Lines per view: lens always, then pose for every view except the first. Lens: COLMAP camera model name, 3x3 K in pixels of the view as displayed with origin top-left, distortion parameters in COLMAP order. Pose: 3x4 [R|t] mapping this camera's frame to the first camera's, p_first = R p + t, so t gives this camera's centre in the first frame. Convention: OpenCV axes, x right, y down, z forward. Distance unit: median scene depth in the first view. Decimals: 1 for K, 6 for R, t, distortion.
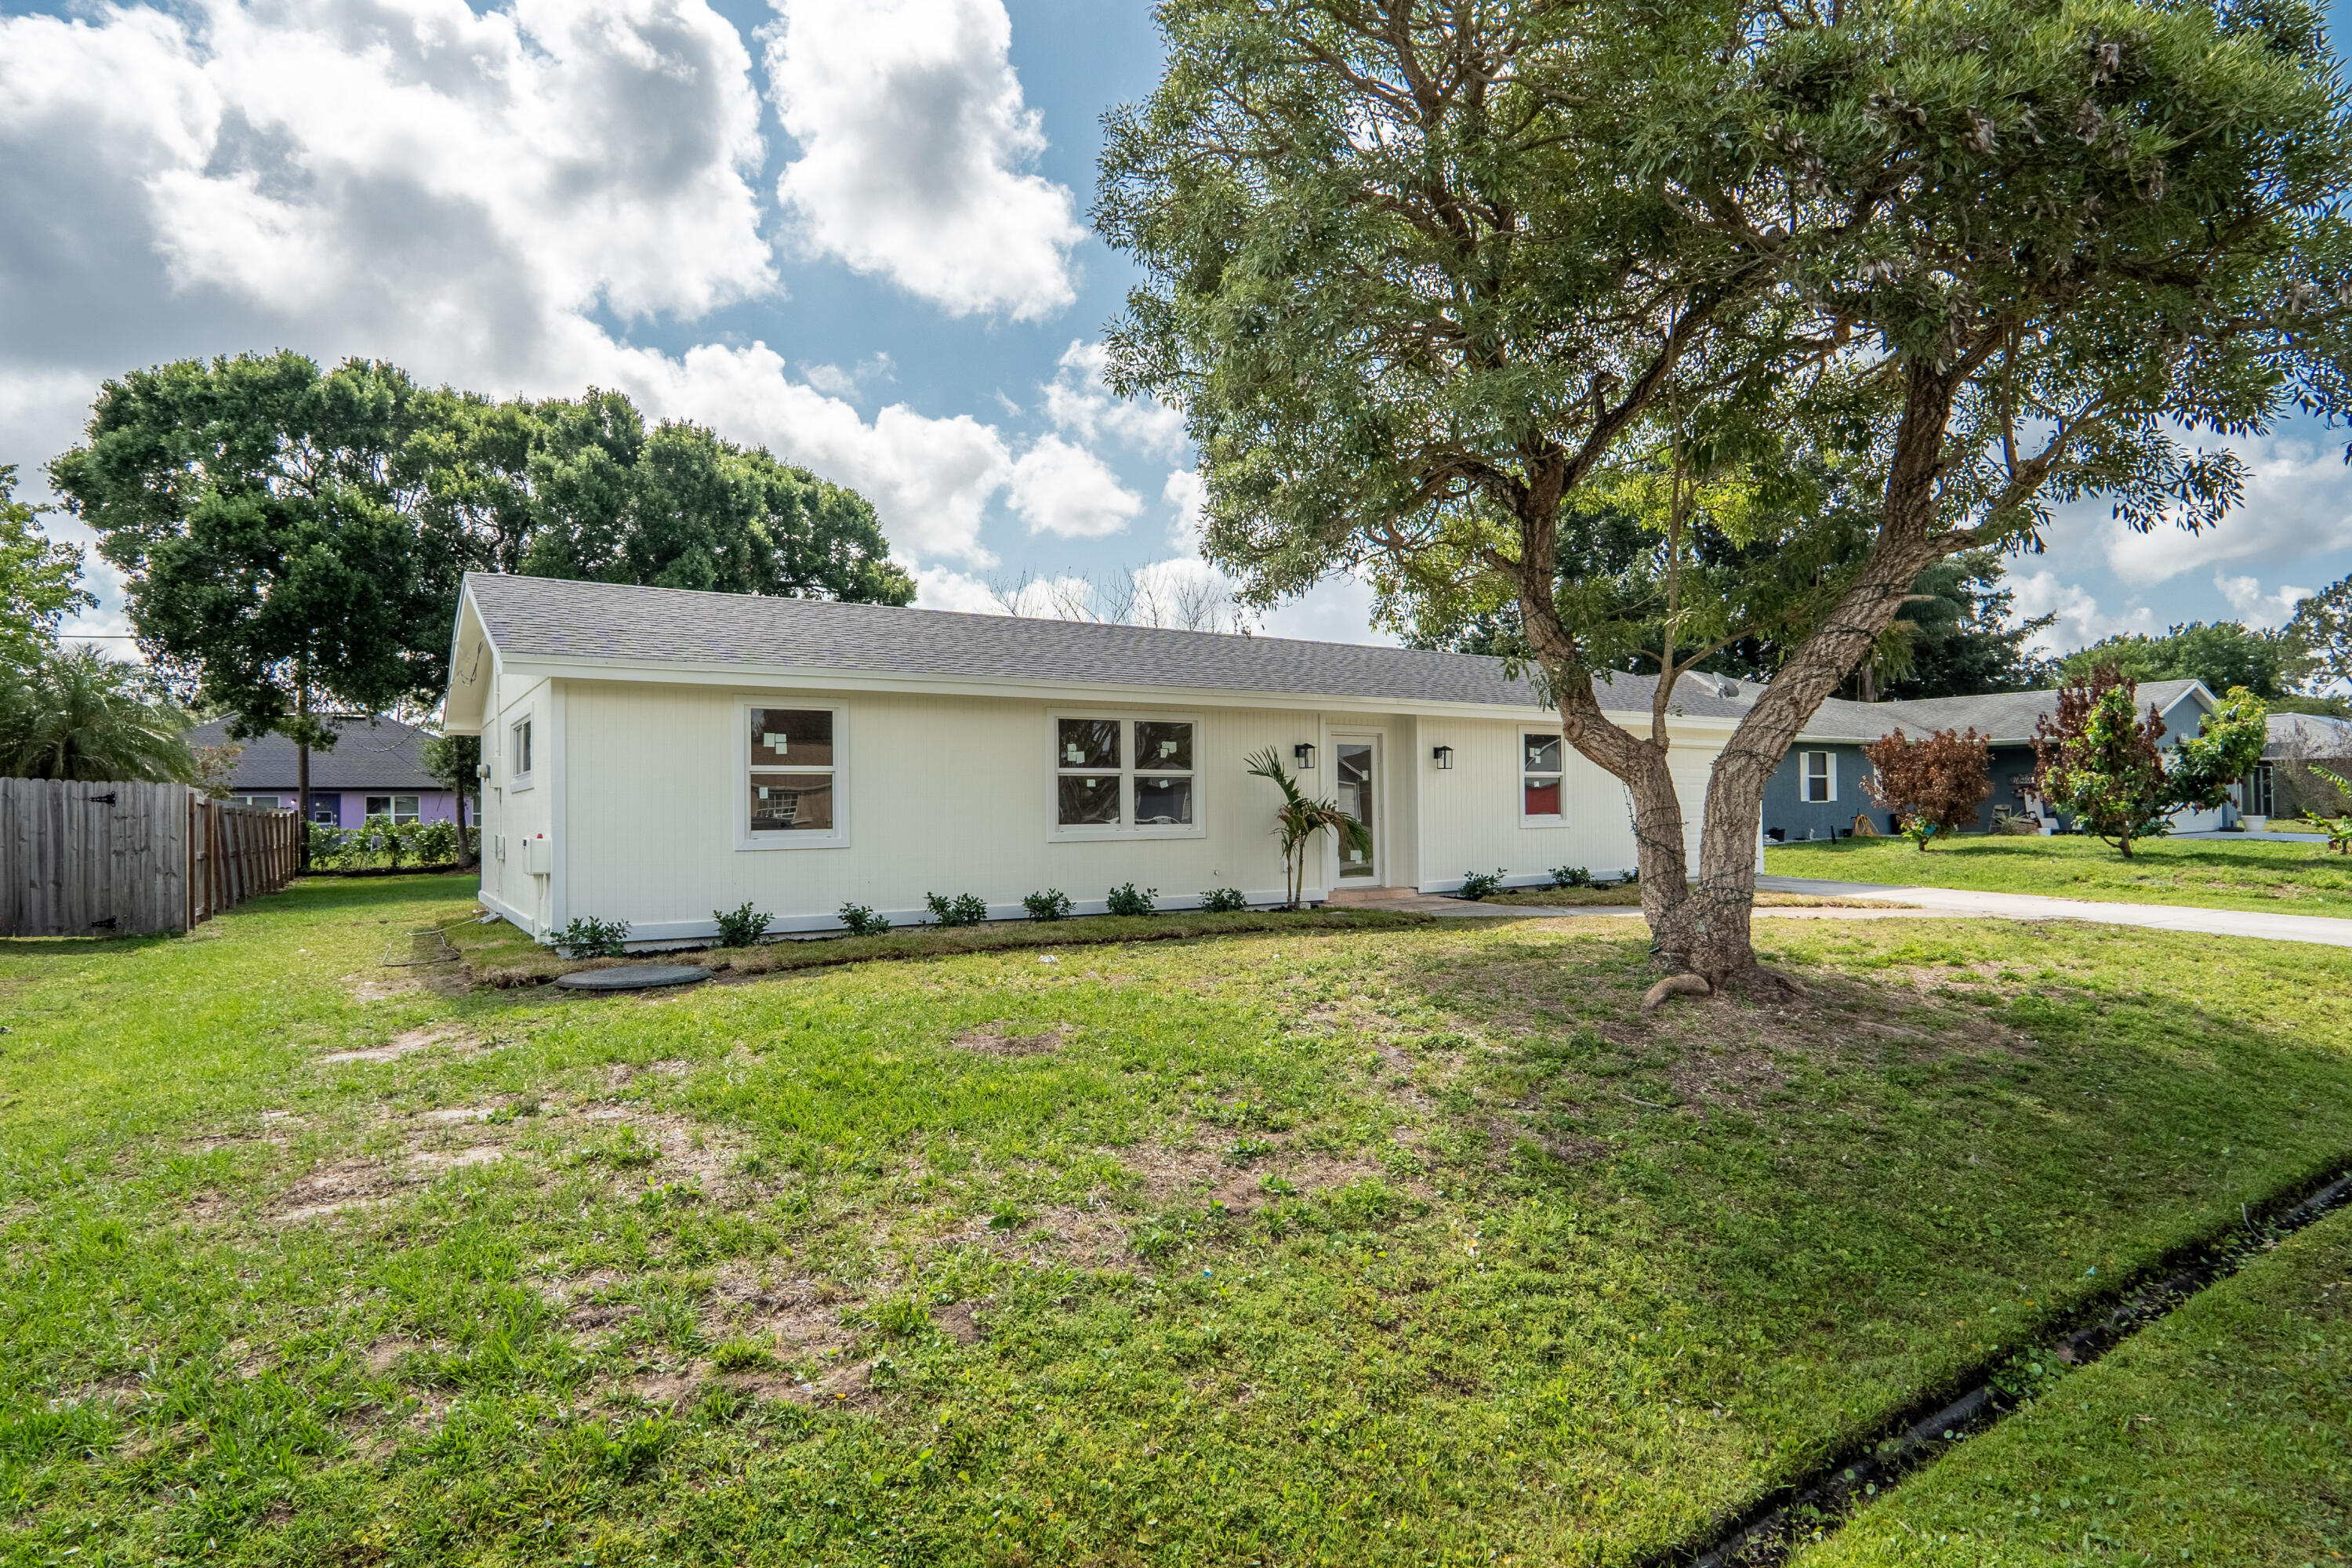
lens RADIAL K [[1259.3, 0, 1176.0], [0, 1259.3, 784.0], [0, 0, 1]] dist [-0.025802, 0.000658]
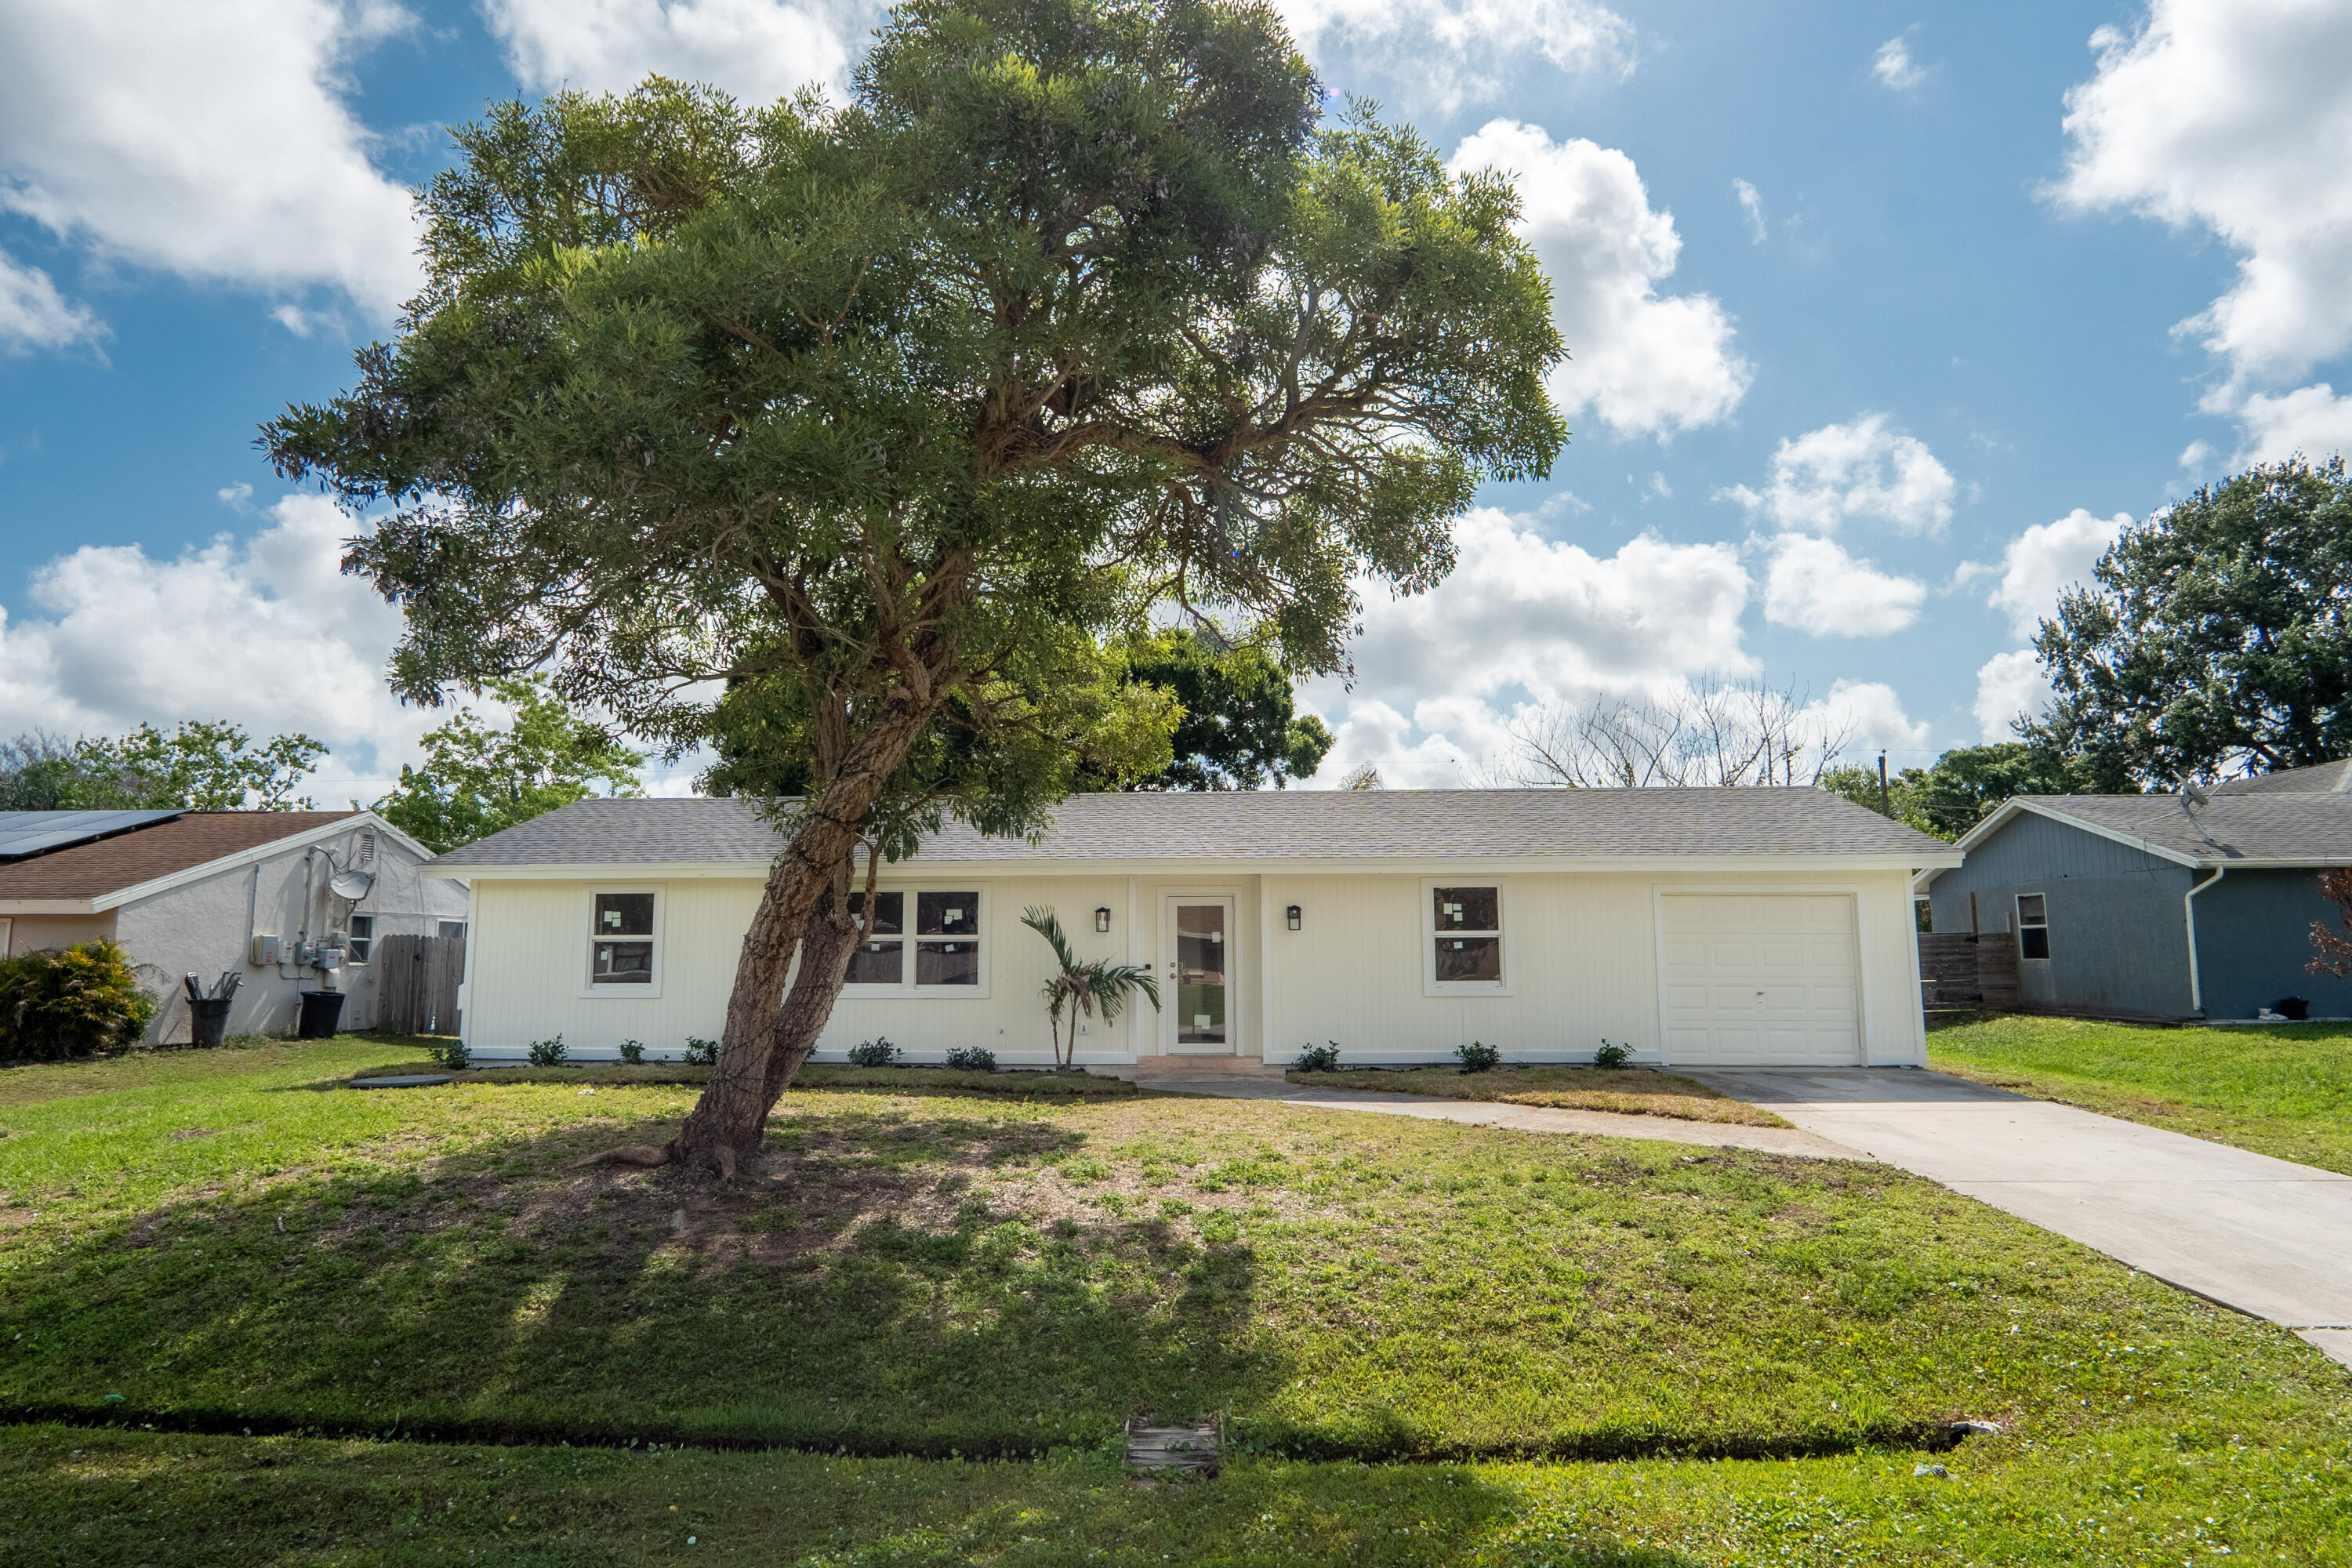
lens RADIAL K [[1236.6, 0, 1176.0], [0, 1236.6, 784.0], [0, 0, 1]] dist [-0.026190, 0.000954]
pose [[0.789349, -0.085146, -0.608012, 0.823550], [0.005514, 0.991280, -0.131659, 0.001348], [0.613921, 0.100572, 0.782935, 0.254655]]
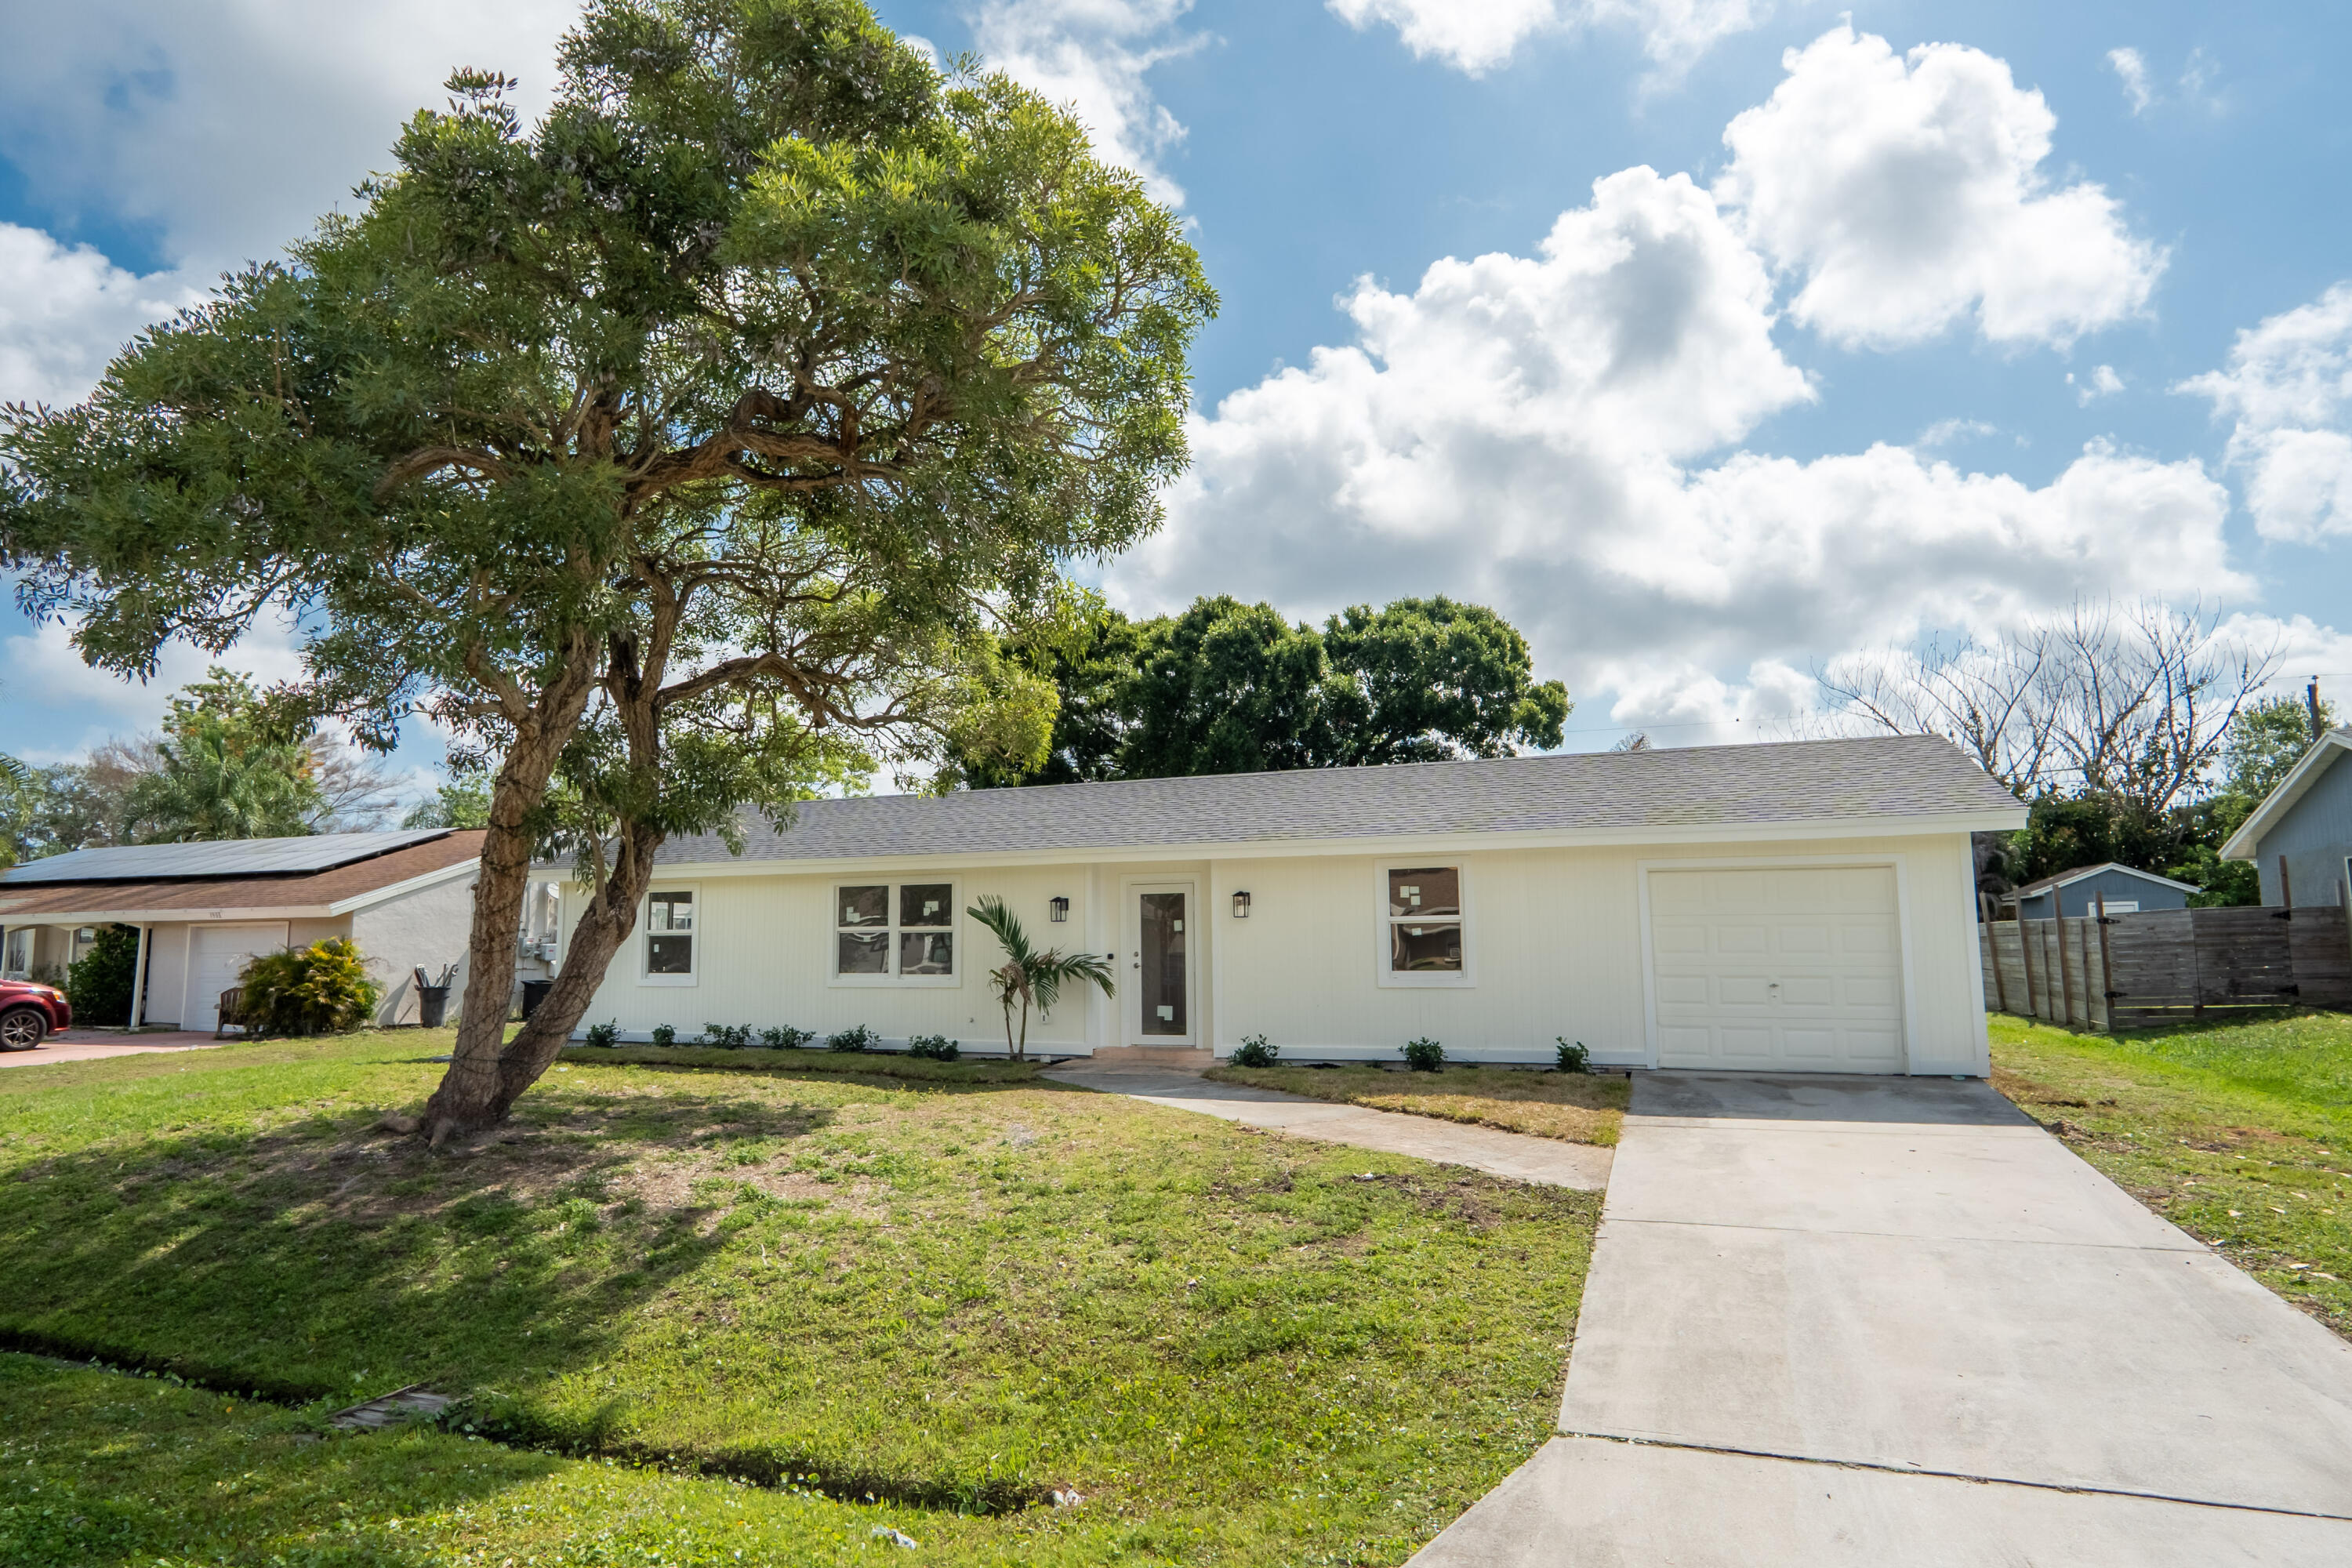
lens RADIAL K [[1259.3, 0, 1176.0], [0, 1259.3, 784.0], [0, 0, 1]] dist [-0.025802, 0.000658]
pose [[0.571387, -0.107740, -0.813578, 1.064235], [0.013819, 0.992468, -0.121725, 0.002868], [0.820564, 0.058309, 0.568572, 0.526611]]
